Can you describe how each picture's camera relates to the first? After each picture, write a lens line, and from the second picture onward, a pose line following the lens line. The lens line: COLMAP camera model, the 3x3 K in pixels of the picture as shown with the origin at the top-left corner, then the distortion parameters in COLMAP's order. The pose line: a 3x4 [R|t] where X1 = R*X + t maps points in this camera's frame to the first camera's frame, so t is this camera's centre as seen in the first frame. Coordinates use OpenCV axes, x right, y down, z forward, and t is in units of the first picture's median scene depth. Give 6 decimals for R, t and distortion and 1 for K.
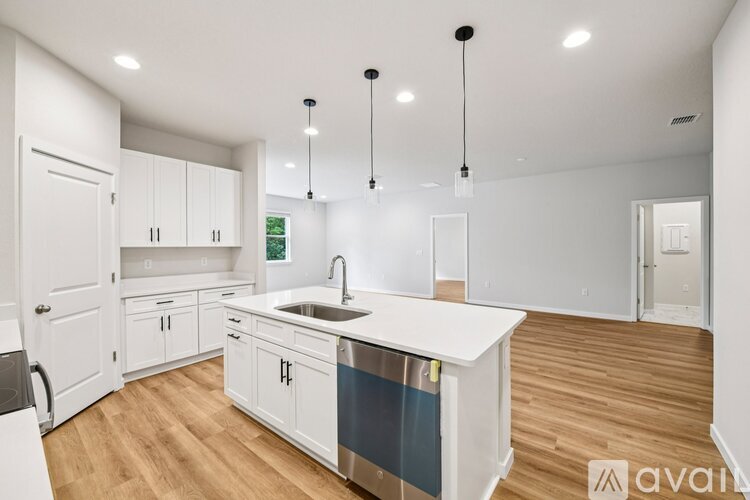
lens RADIAL K [[299.9, 0, 375.0], [0, 299.9, 250.0], [0, 0, 1]] dist [-0.000815, -0.000097]
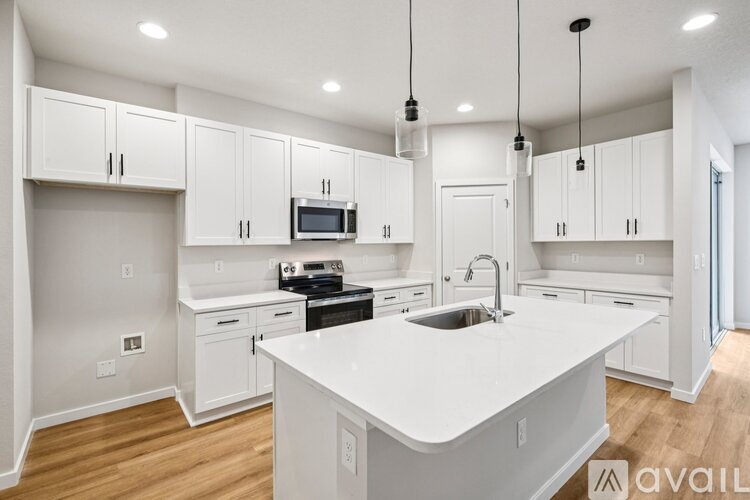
lens RADIAL K [[341.4, 0, 377.6], [0, 341.4, 242.3], [0, 0, 1]] dist [-0.000052, -0.000063]
pose [[-0.206188, 0.004895, -0.978500, 0.746571], [-0.003774, 0.999976, 0.005798, -0.014956], [0.978505, 0.004888, -0.206165, 0.861495]]
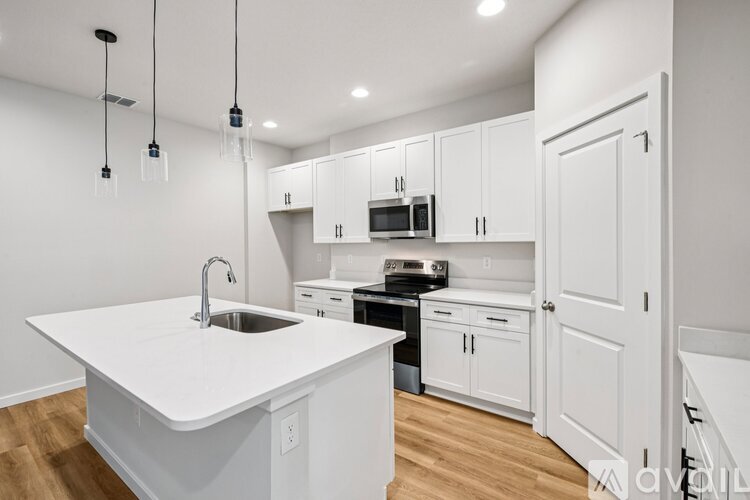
lens RADIAL K [[341.4, 0, 377.6], [0, 341.4, 242.3], [0, 0, 1]] dist [-0.000052, -0.000063]
pose [[-0.999416, 0.013303, -0.031491, -0.461838], [0.012759, 0.999767, 0.017421, -0.025860], [0.031715, 0.017009, -0.999352, 1.752587]]
